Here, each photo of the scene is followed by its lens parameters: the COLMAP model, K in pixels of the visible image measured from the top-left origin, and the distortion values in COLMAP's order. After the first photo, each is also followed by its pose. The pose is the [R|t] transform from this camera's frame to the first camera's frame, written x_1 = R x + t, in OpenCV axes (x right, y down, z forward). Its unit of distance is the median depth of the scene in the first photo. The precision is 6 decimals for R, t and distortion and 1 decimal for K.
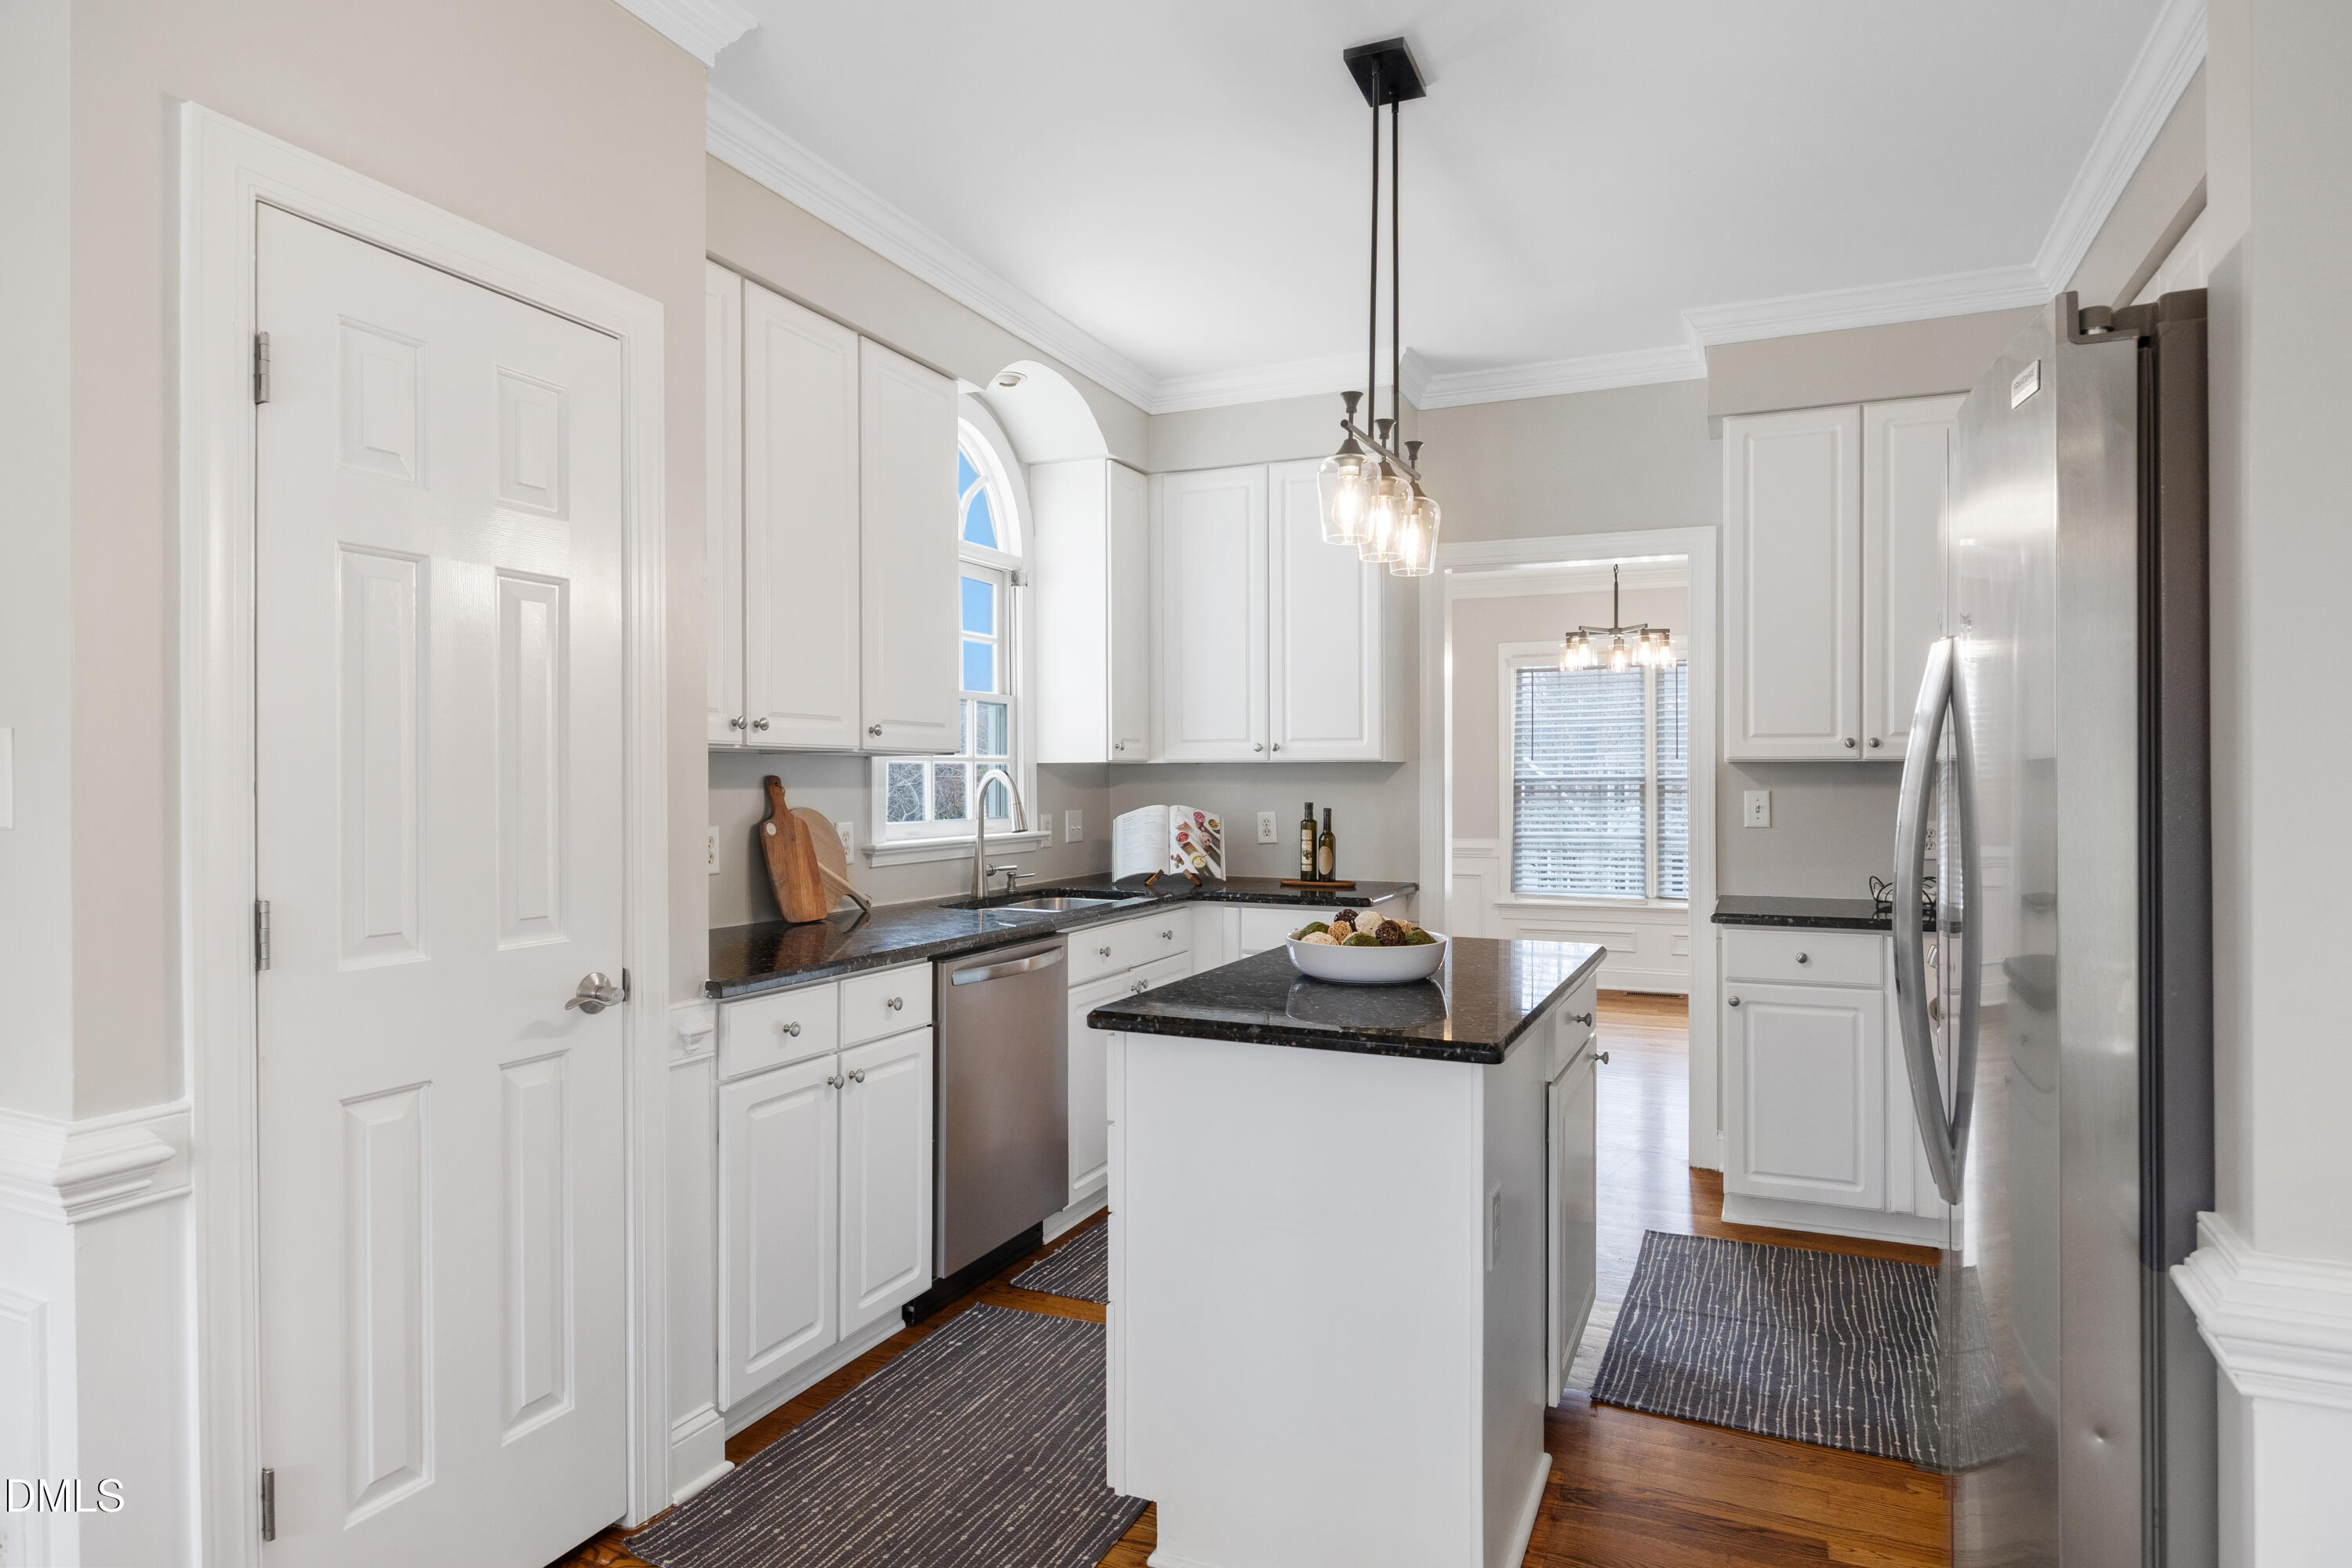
lens RADIAL K [[1327.5, 0, 1175.6], [0, 1327.5, 778.4], [0, 0, 1]] dist [-0.000169, 0.000259]
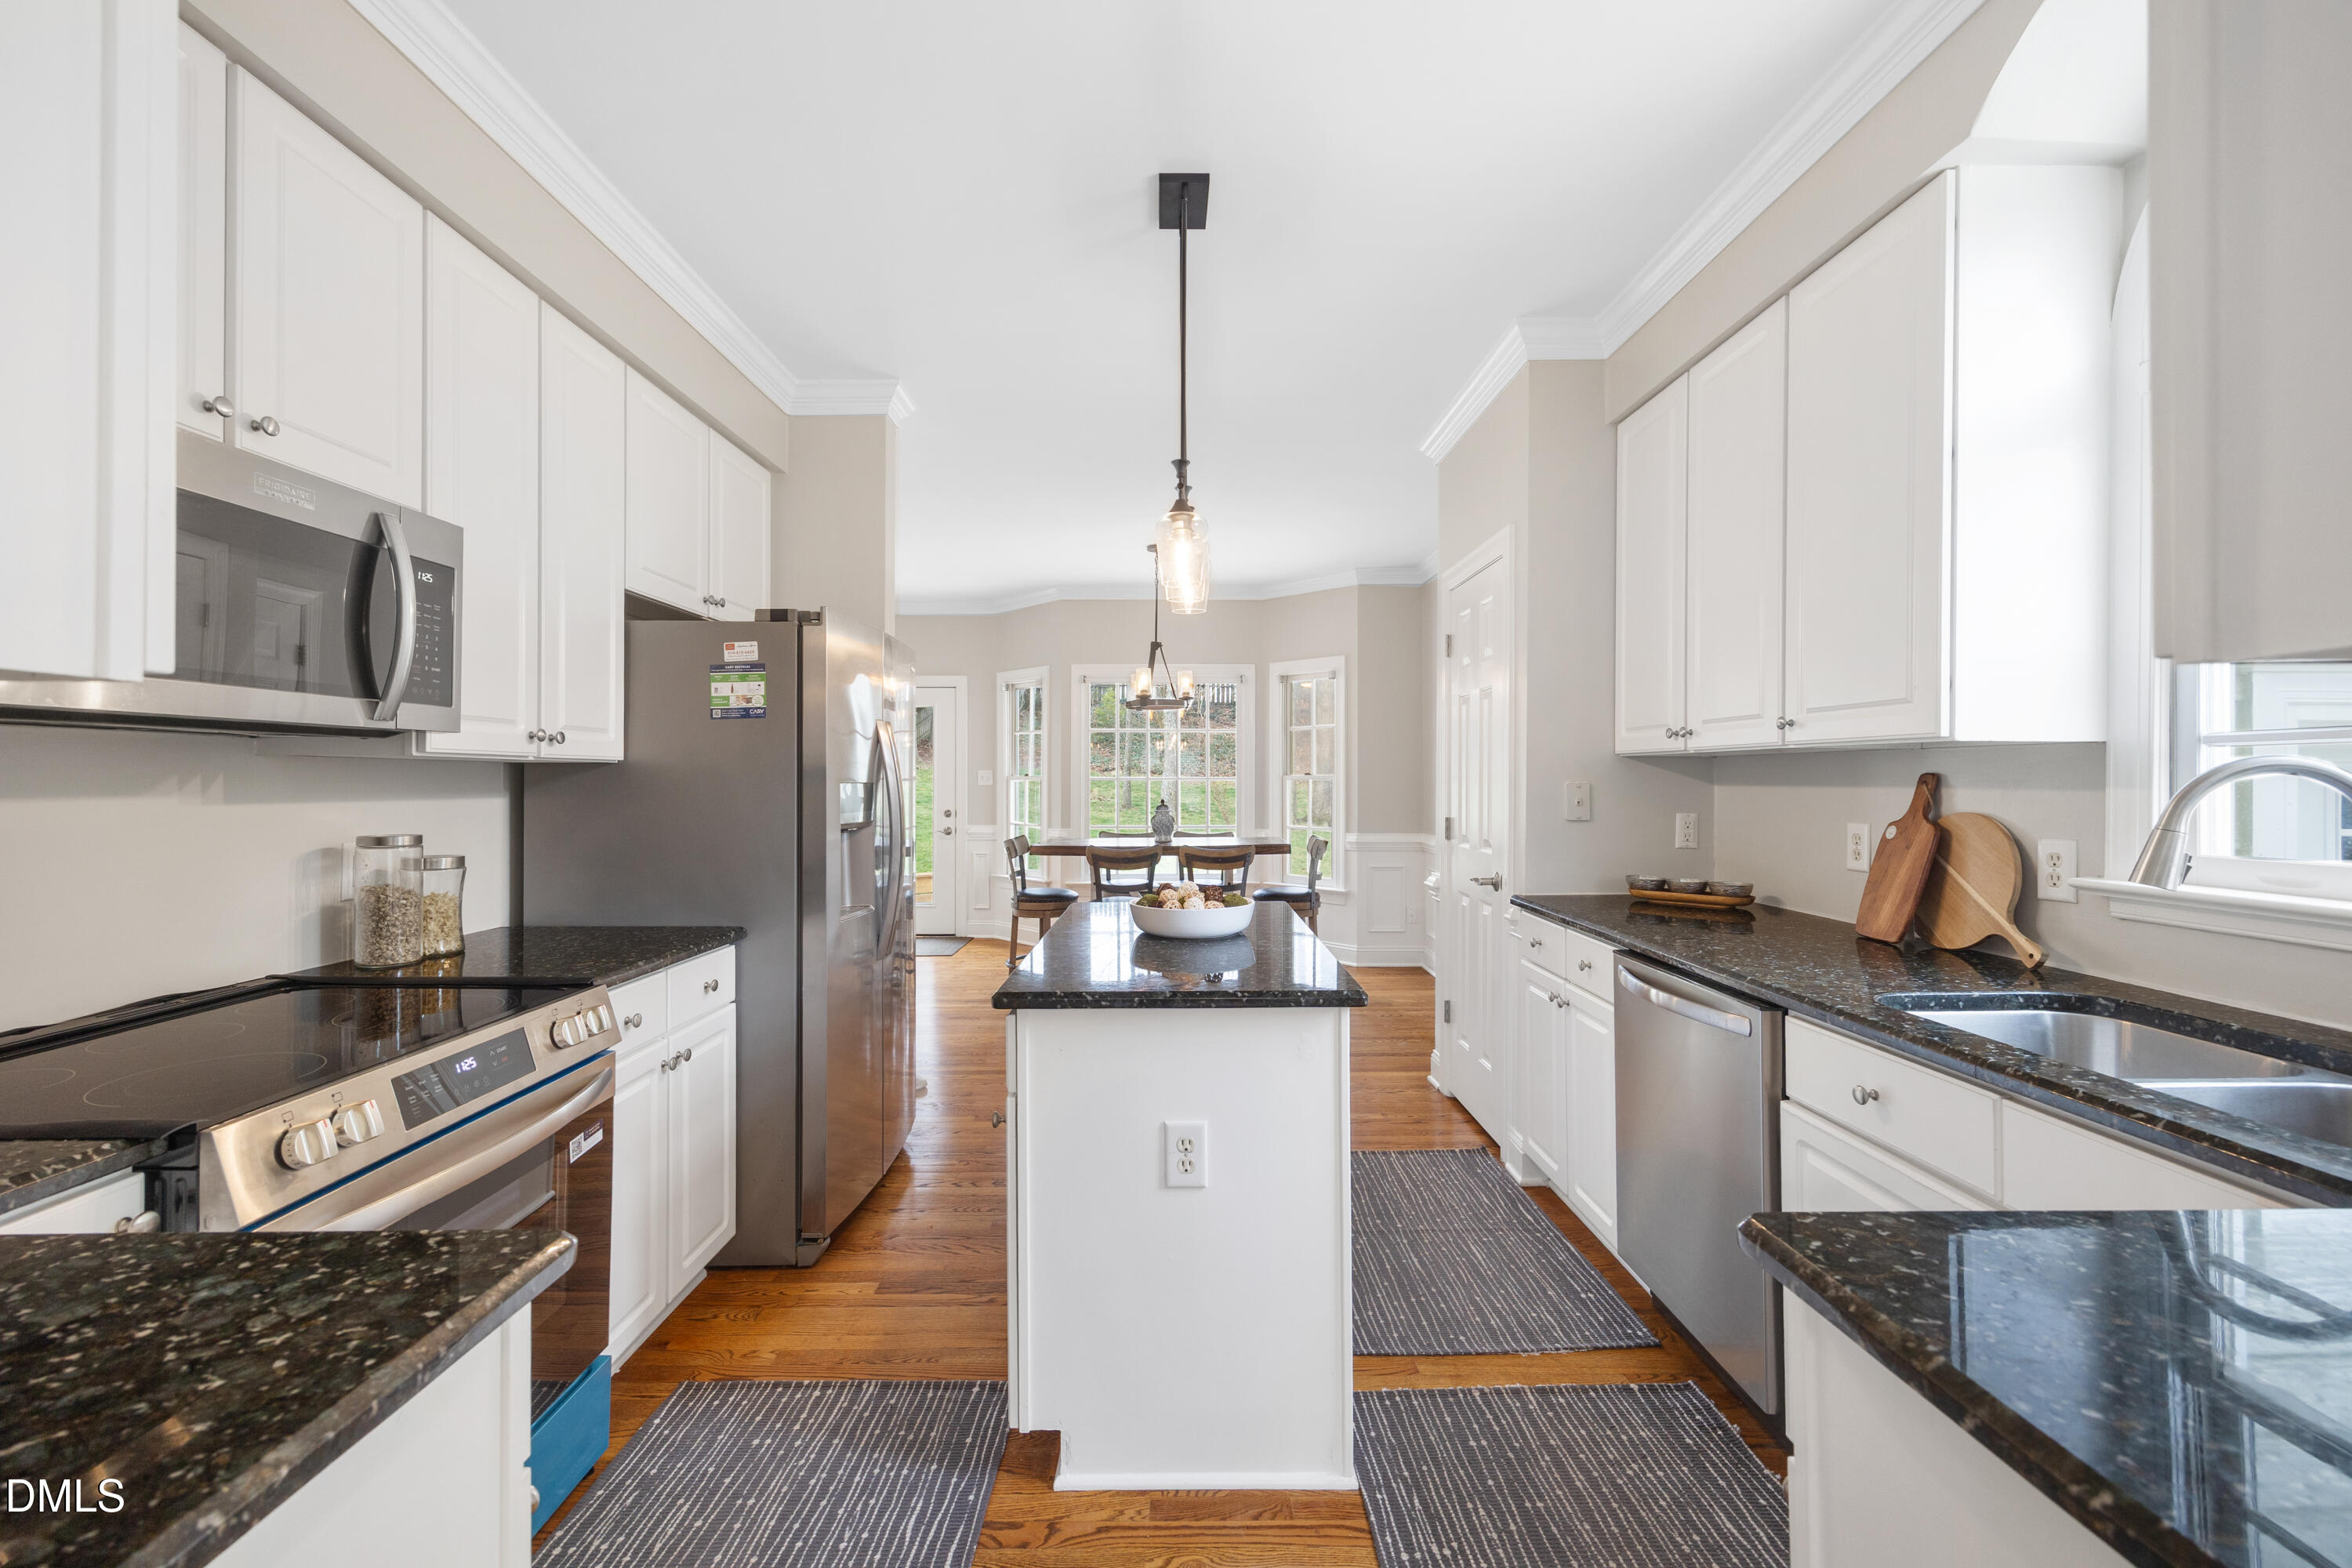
lens RADIAL K [[968.2, 0, 1174.6], [0, 968.2, 779.8], [0, 0, 1]] dist [0.009085, 0.000020]
pose [[-0.910883, 0.002797, -0.412654, 0.474075], [0.002735, 0.999996, 0.000742, 0.000776], [0.412655, -0.000453, -0.910887, 1.599652]]
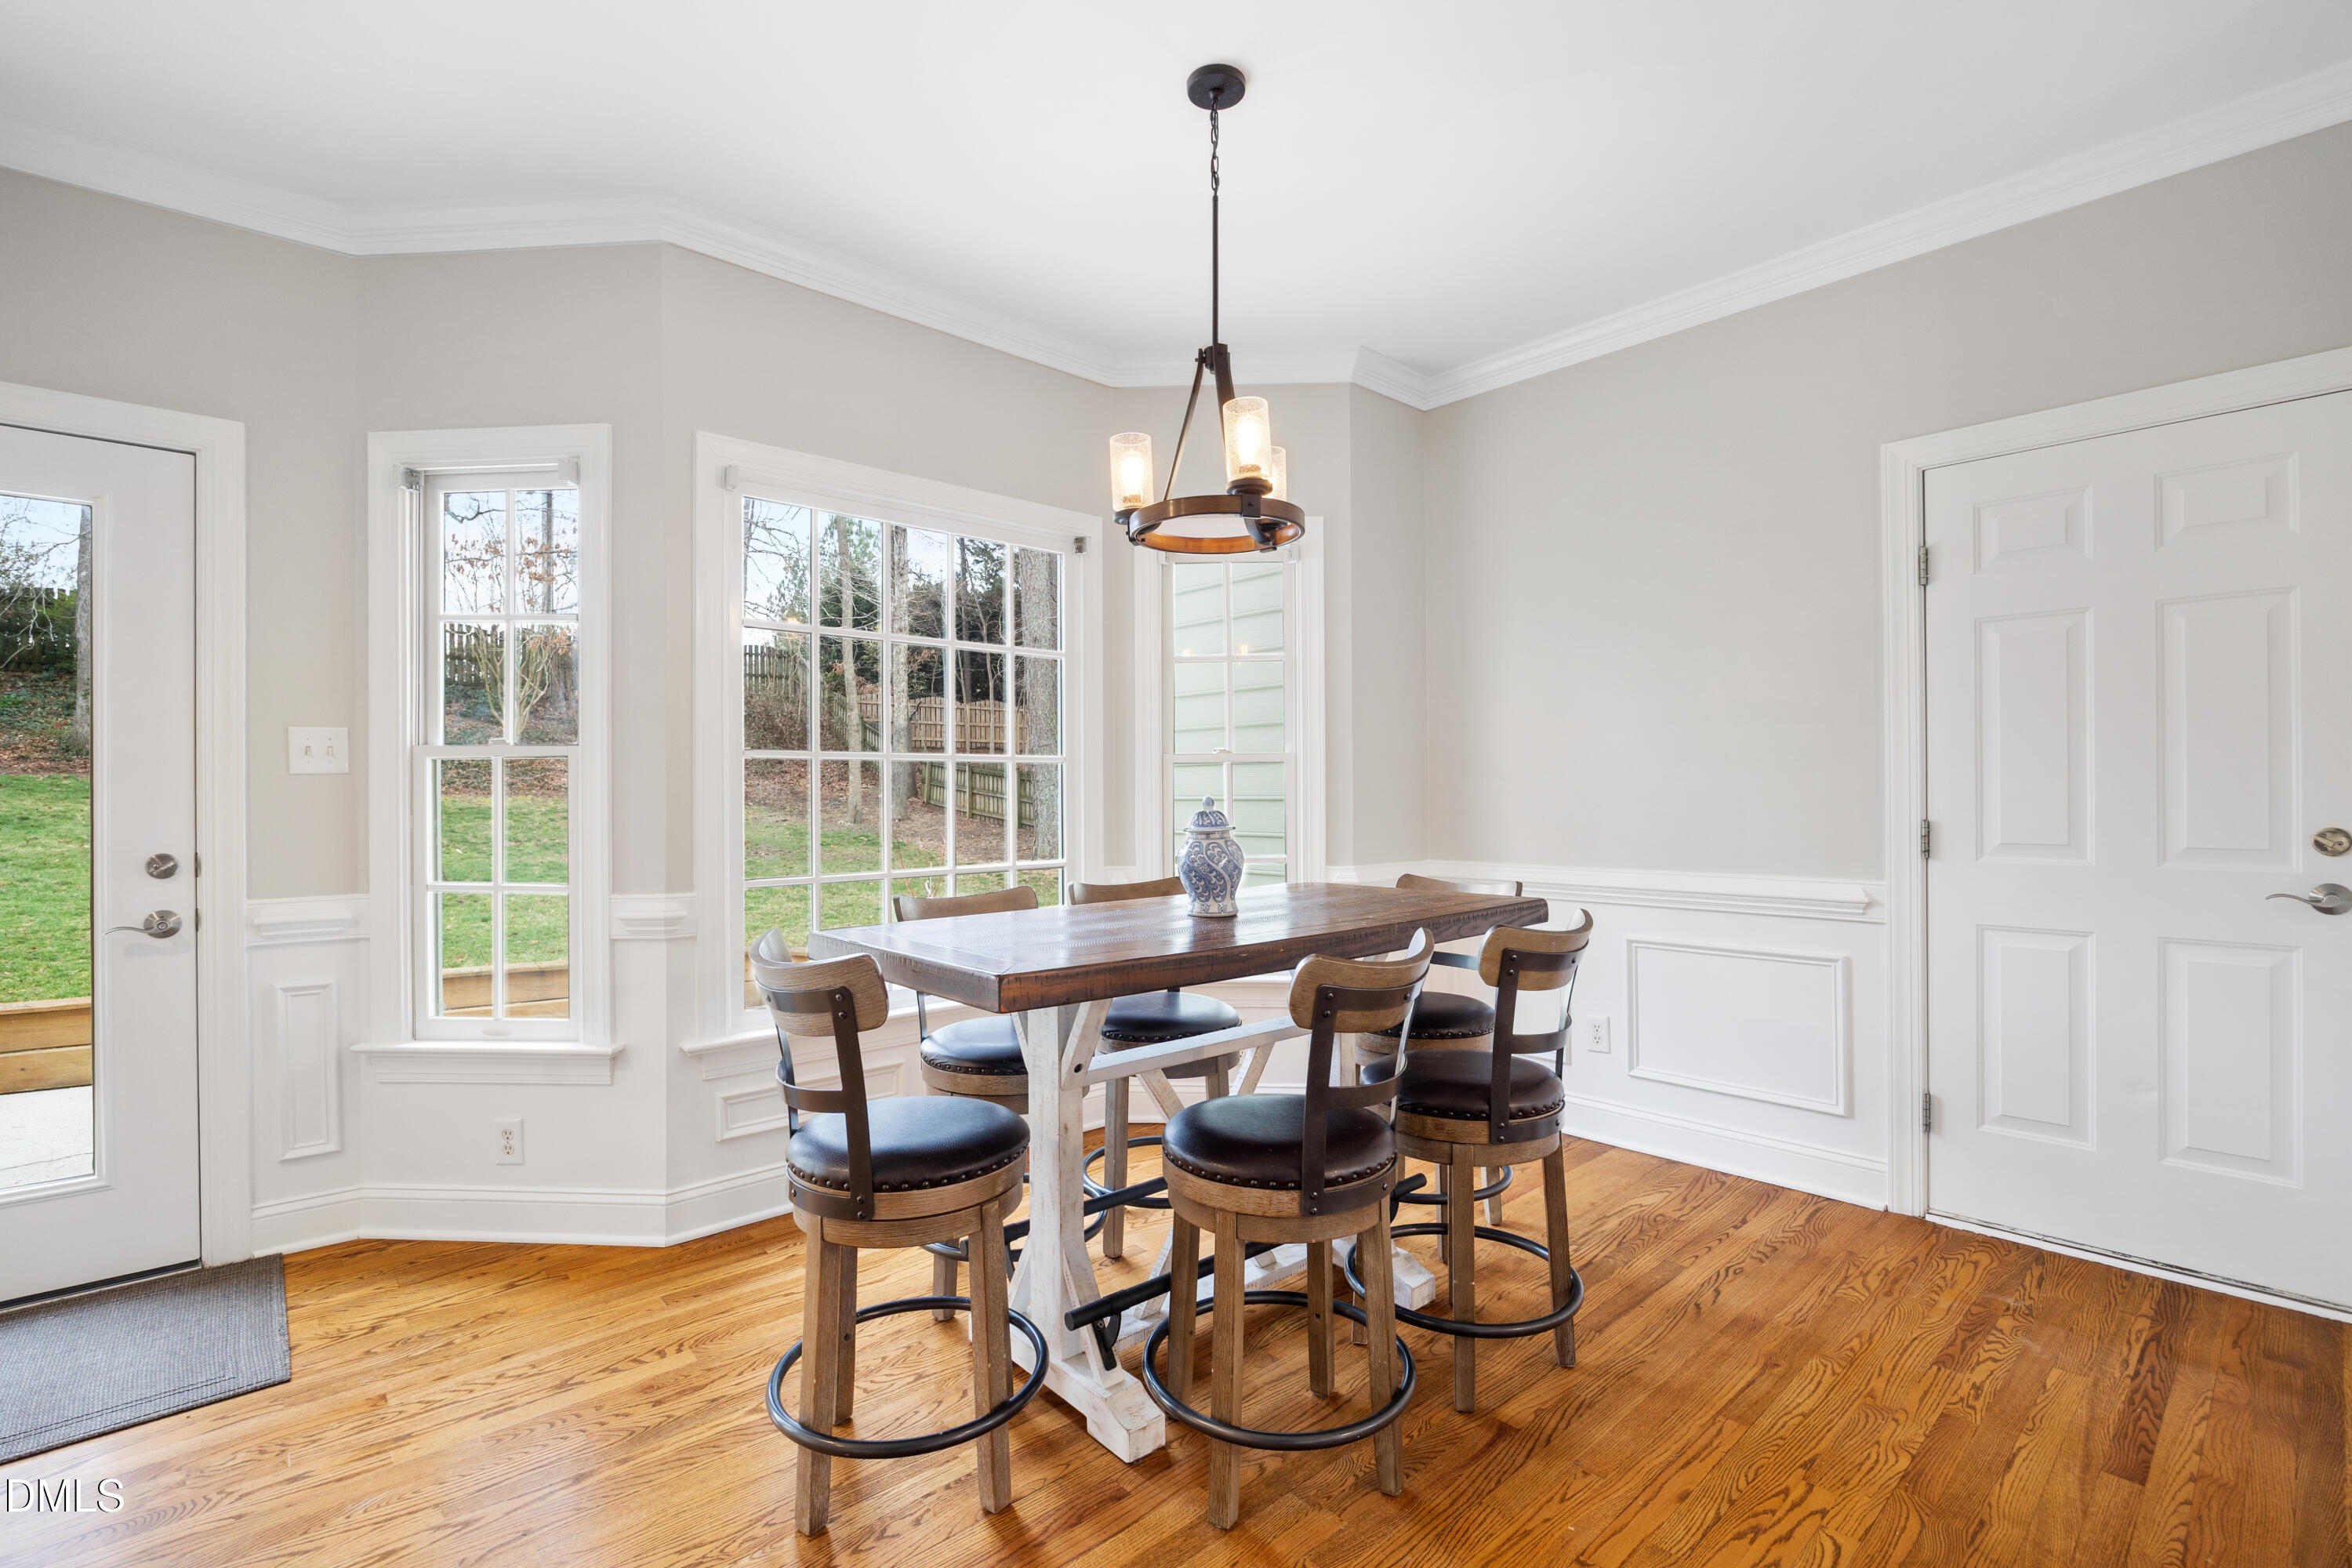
lens RADIAL K [[1057.6, 0, 1176.7], [0, 1057.6, 793.5], [0, 0, 1]] dist [-0.014569, 0.000979]
pose [[-0.403341, 0.005525, -0.915033, 0.395795], [0.007075, 0.999971, 0.002920, 0.035971], [0.915022, -0.005296, -0.403368, 0.082221]]
